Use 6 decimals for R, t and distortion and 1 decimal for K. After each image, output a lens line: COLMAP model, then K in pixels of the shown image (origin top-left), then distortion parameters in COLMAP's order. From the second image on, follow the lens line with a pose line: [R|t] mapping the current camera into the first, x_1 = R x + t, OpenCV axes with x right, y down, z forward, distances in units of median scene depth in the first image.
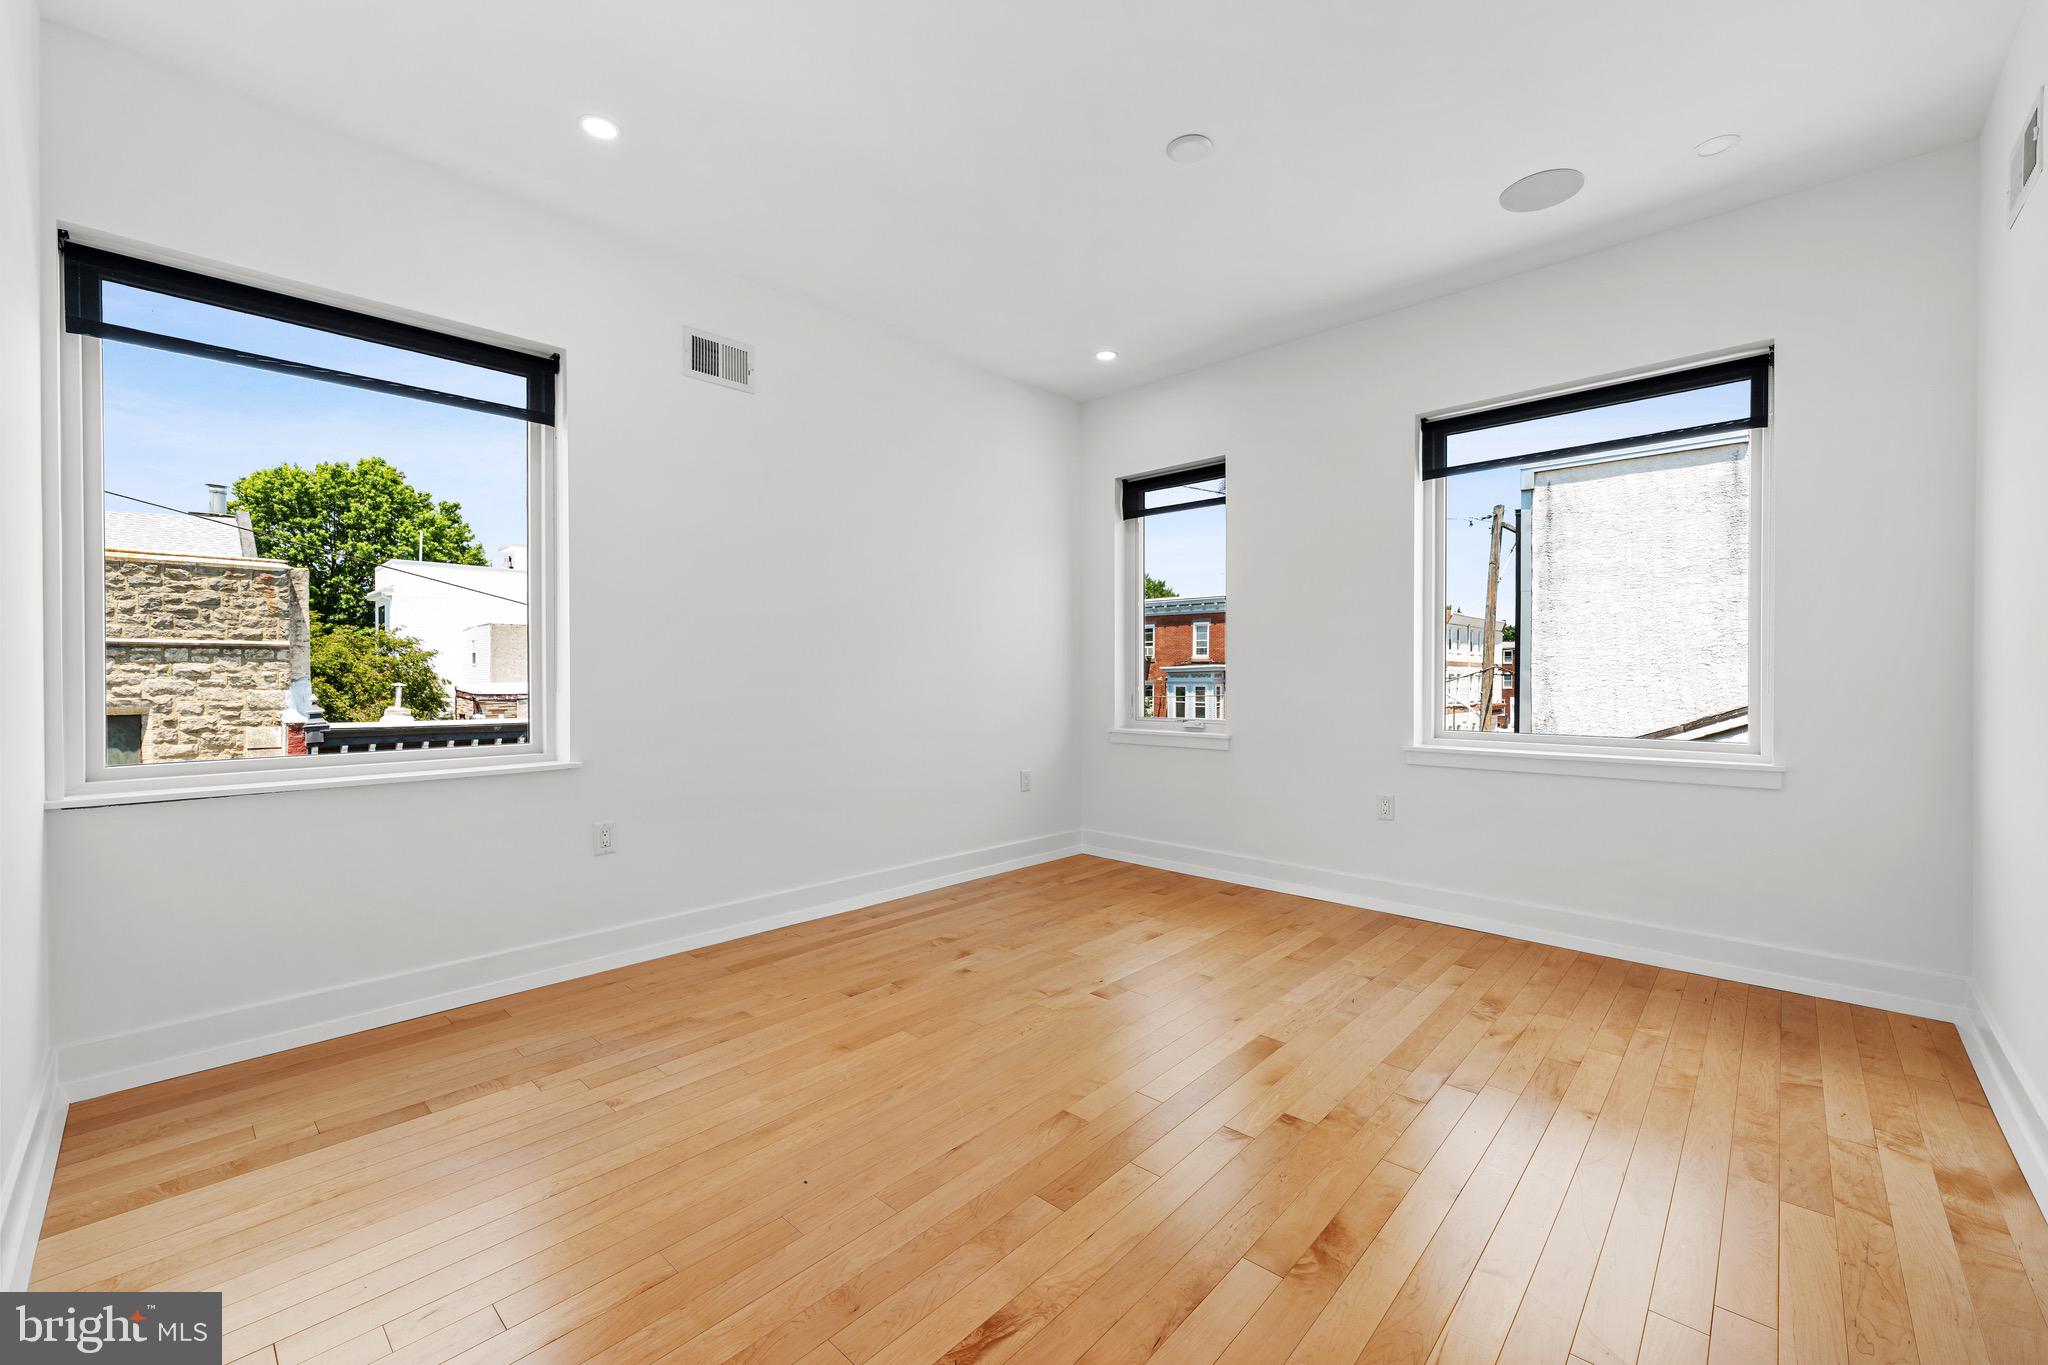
lens RADIAL K [[822.6, 0, 1018.1], [0, 822.6, 672.5], [0, 0, 1]] dist [0.002544, -0.001369]
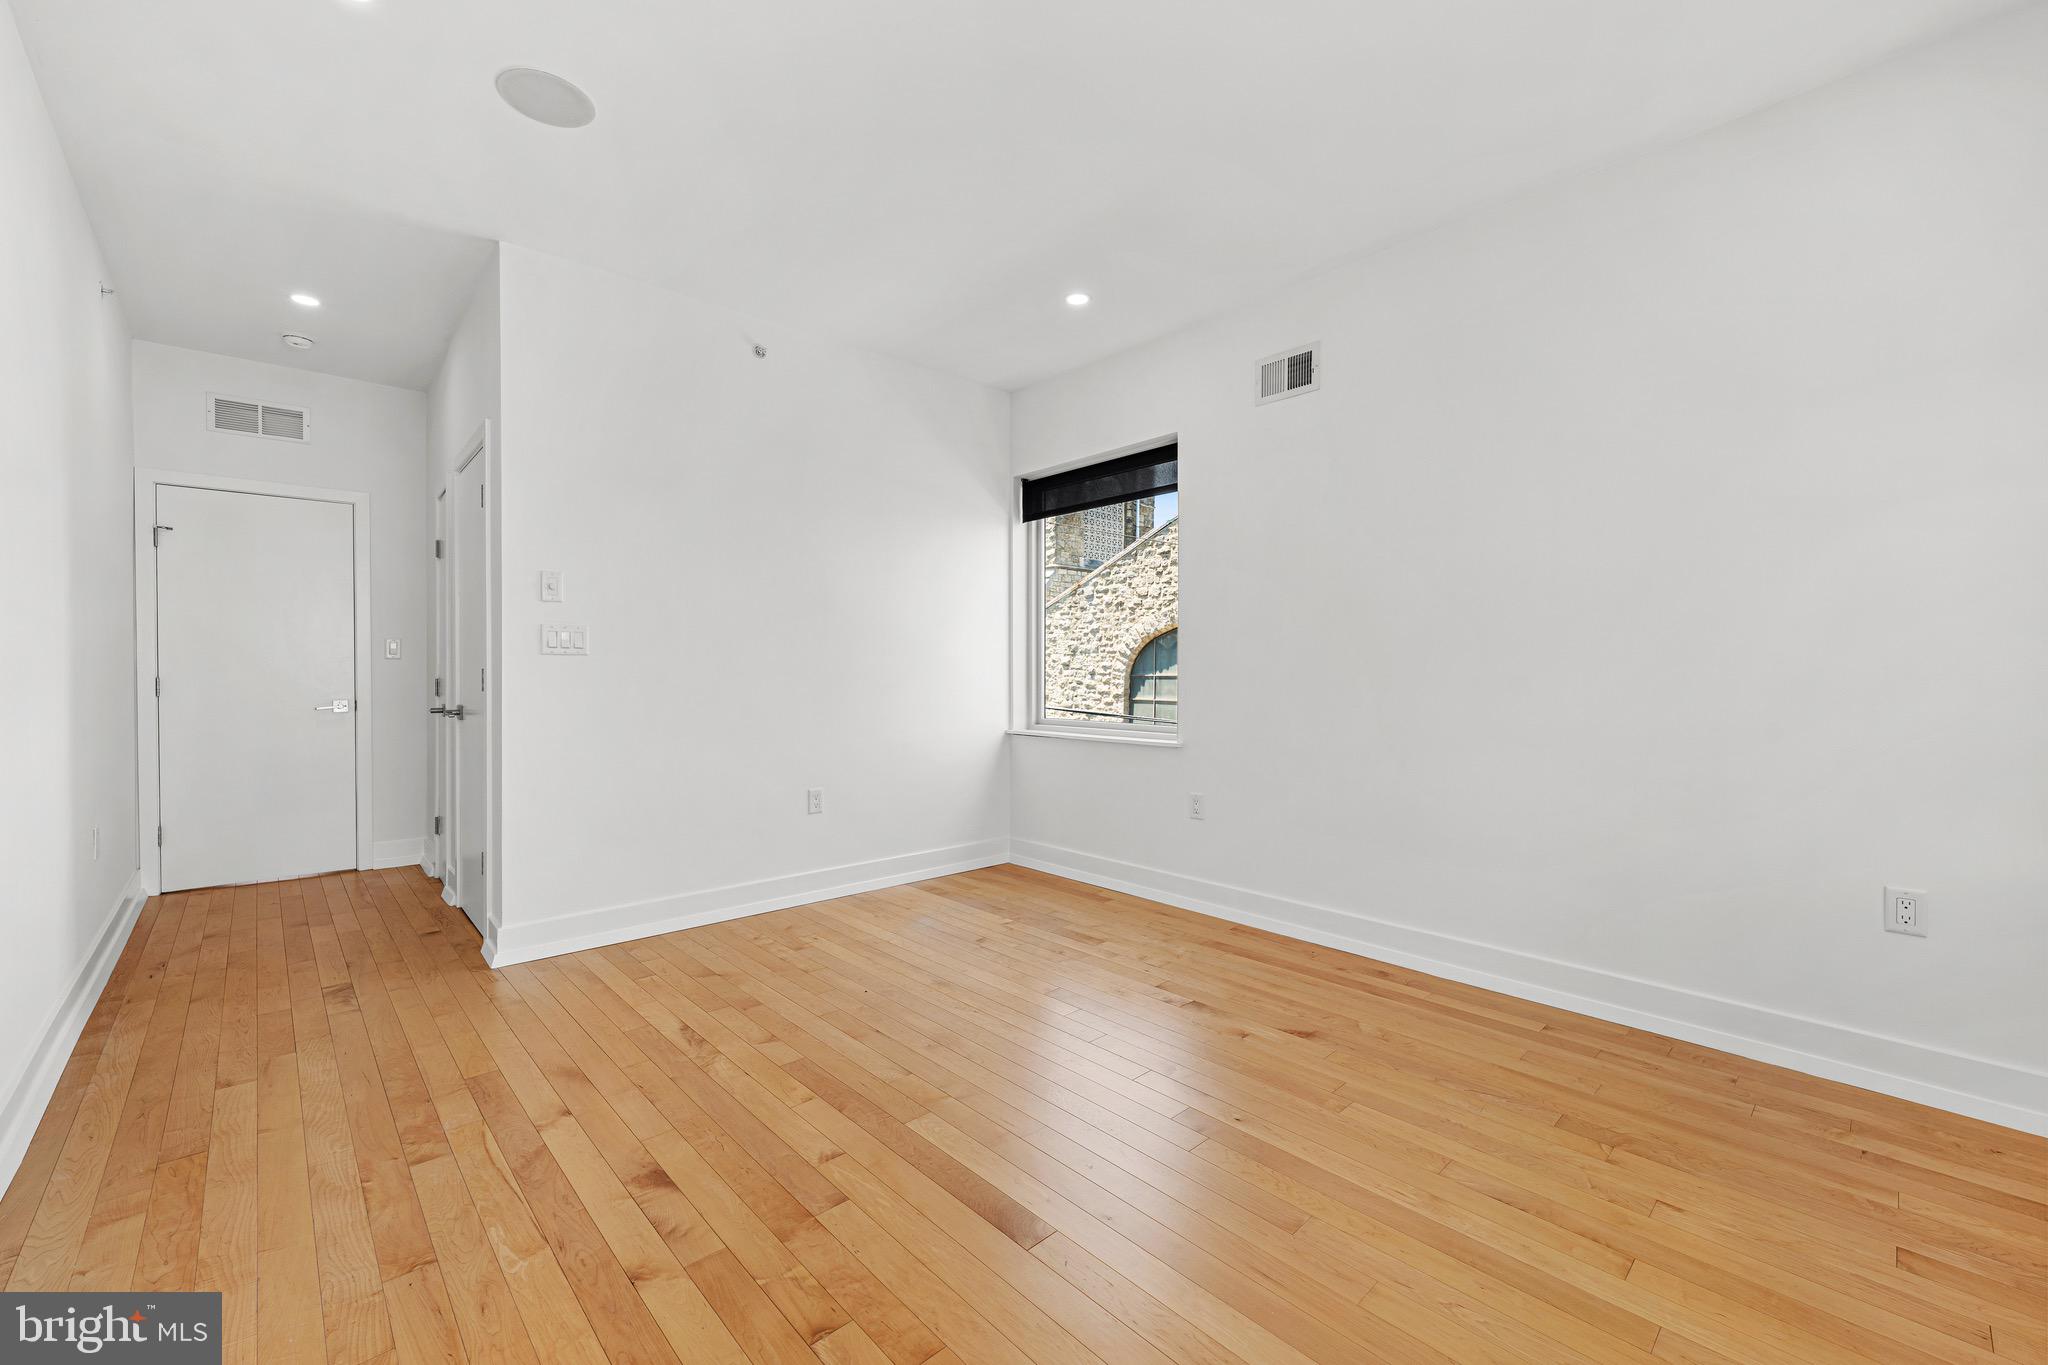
lens RADIAL K [[822.6, 0, 1029.9], [0, 822.6, 671.1], [0, 0, 1]] dist [0.002544, -0.001369]
pose [[-0.061790, -0.000065, -0.998089, 0.721044], [-0.002099, 0.999998, 0.000064, -0.005135], [0.998087, 0.002099, -0.061790, 0.768815]]
